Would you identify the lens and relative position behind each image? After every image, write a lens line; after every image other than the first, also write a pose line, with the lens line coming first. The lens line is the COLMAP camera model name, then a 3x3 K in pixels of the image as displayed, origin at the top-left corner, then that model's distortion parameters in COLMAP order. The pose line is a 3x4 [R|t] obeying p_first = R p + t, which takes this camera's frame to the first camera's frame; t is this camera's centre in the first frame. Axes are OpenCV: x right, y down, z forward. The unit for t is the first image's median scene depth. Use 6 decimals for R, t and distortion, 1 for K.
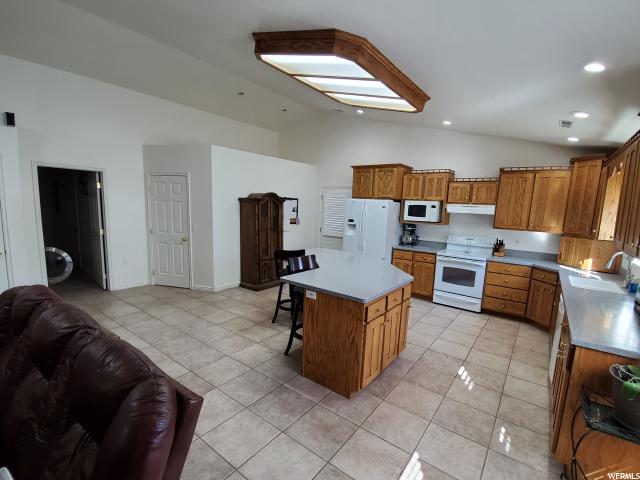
lens RADIAL K [[297.7, 0, 320.3], [0, 297.7, 247.0], [0, 0, 1]] dist [0.002949, 0.000062]
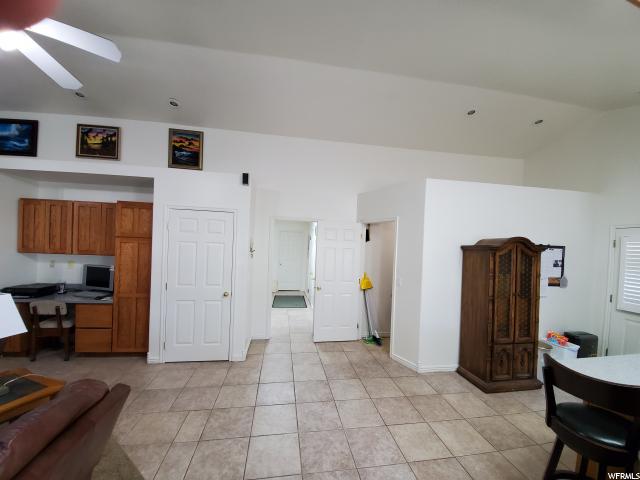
lens RADIAL K [[256.1, 0, 317.8], [0, 256.1, 245.6], [0, 0, 1]] dist [-0.014995, -0.001847]
pose [[0.713544, -0.002792, -0.700605, -0.092869], [-0.109988, 0.987146, -0.115953, -0.056472], [0.691923, 0.159795, 0.704065, 0.333545]]
